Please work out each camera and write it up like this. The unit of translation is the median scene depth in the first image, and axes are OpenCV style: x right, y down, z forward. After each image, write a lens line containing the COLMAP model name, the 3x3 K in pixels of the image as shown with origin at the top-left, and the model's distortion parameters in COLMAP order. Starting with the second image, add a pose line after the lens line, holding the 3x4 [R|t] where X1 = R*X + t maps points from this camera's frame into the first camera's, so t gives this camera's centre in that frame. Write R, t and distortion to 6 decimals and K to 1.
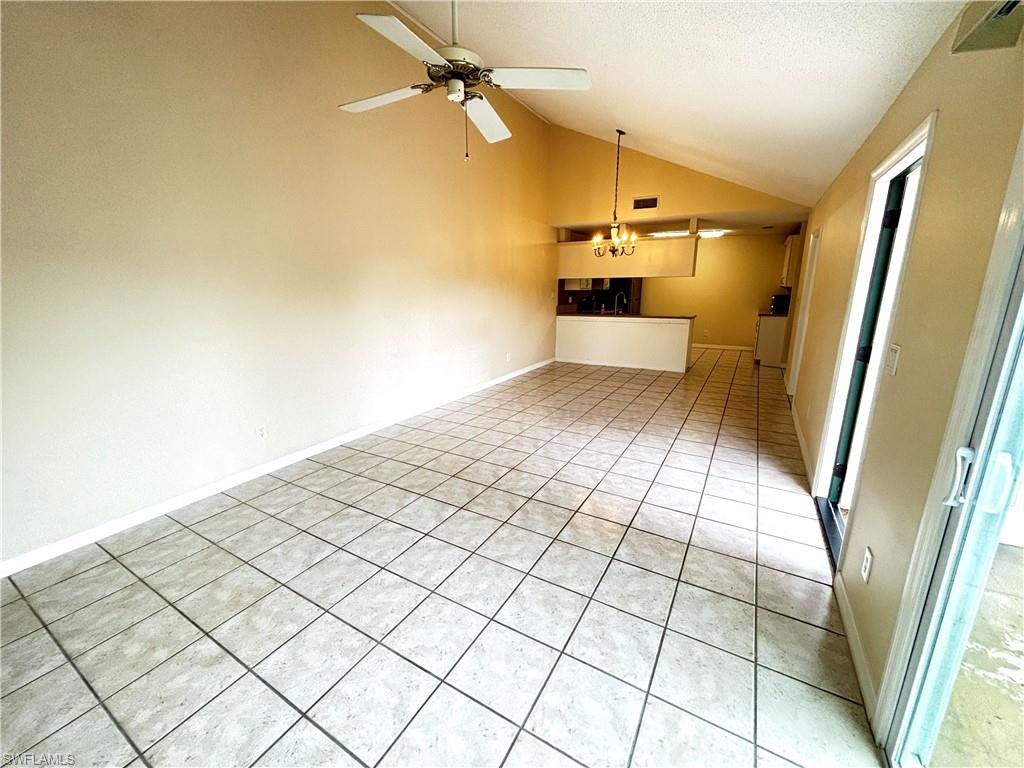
lens RADIAL K [[413.7, 0, 510.9], [0, 413.7, 384.0], [0, 0, 1]] dist [0.000250, 0.001264]
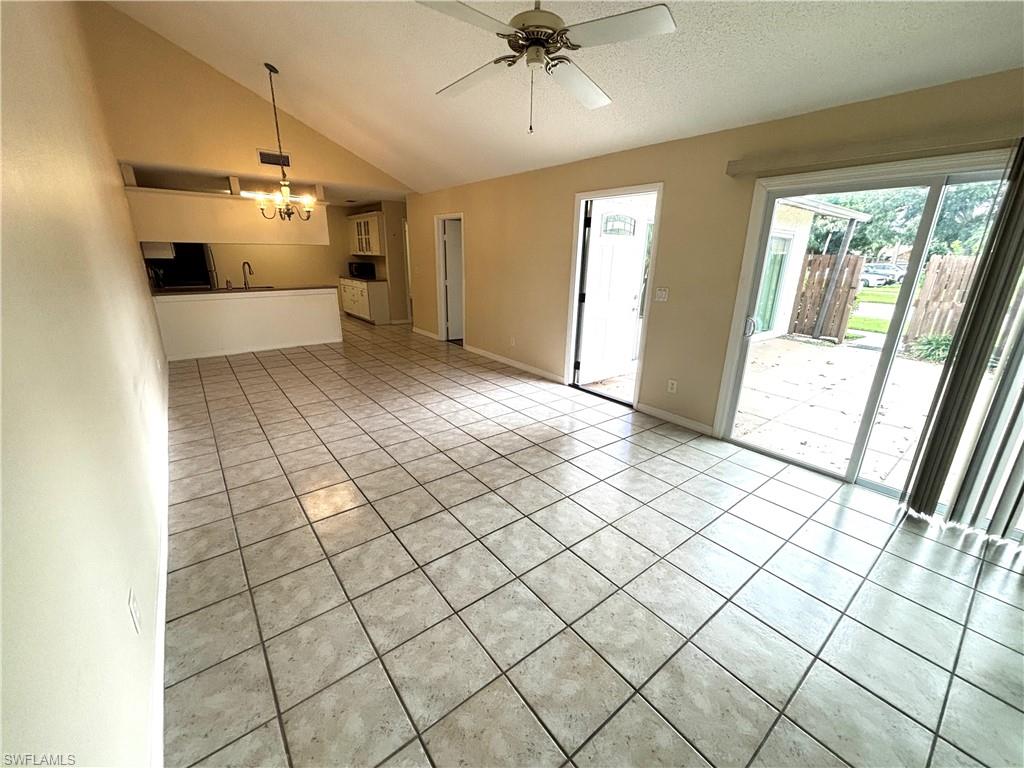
lens RADIAL K [[413.7, 0, 513.8], [0, 413.7, 382.5], [0, 0, 1]] dist [0.000250, 0.001264]
pose [[0.370939, -0.267671, 0.889245, -0.681830], [0.203833, 0.957677, 0.203243, -0.100329], [-0.906011, 0.105867, 0.409800, 0.399769]]
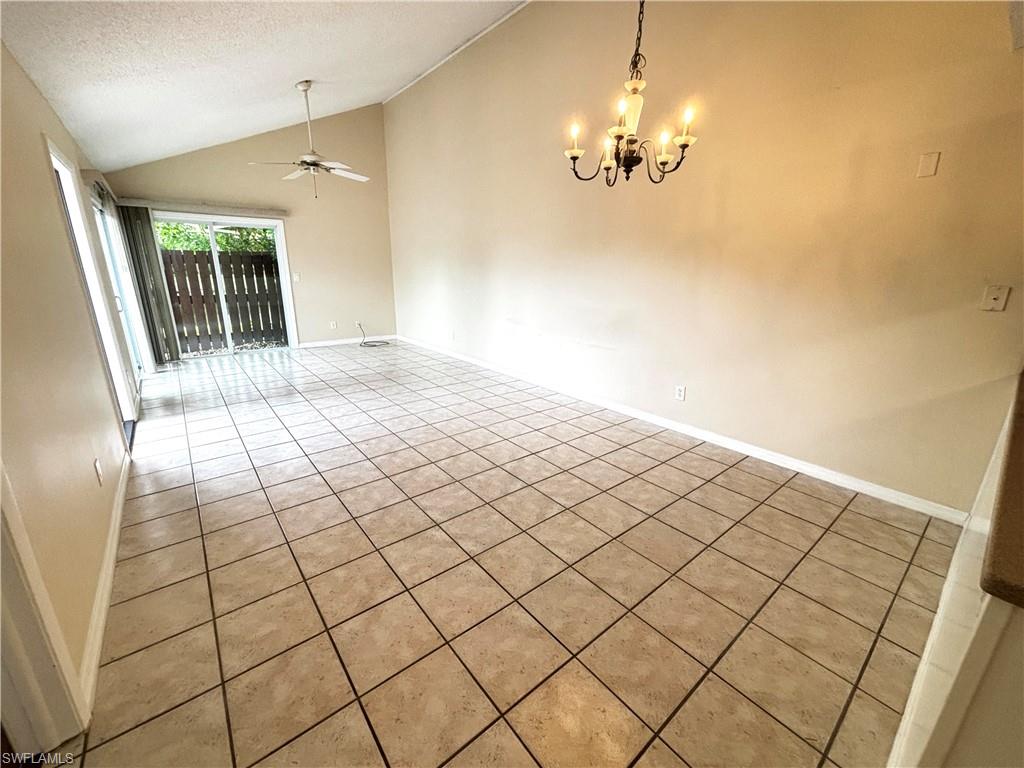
lens RADIAL K [[413.7, 0, 513.7], [0, 413.7, 382.3], [0, 0, 1]] dist [0.000250, 0.001264]
pose [[-0.353475, 0.252856, -0.900622, 1.016350], [-0.231361, 0.909232, 0.346077, -0.387250], [0.906381, 0.330699, -0.262890, 1.656012]]
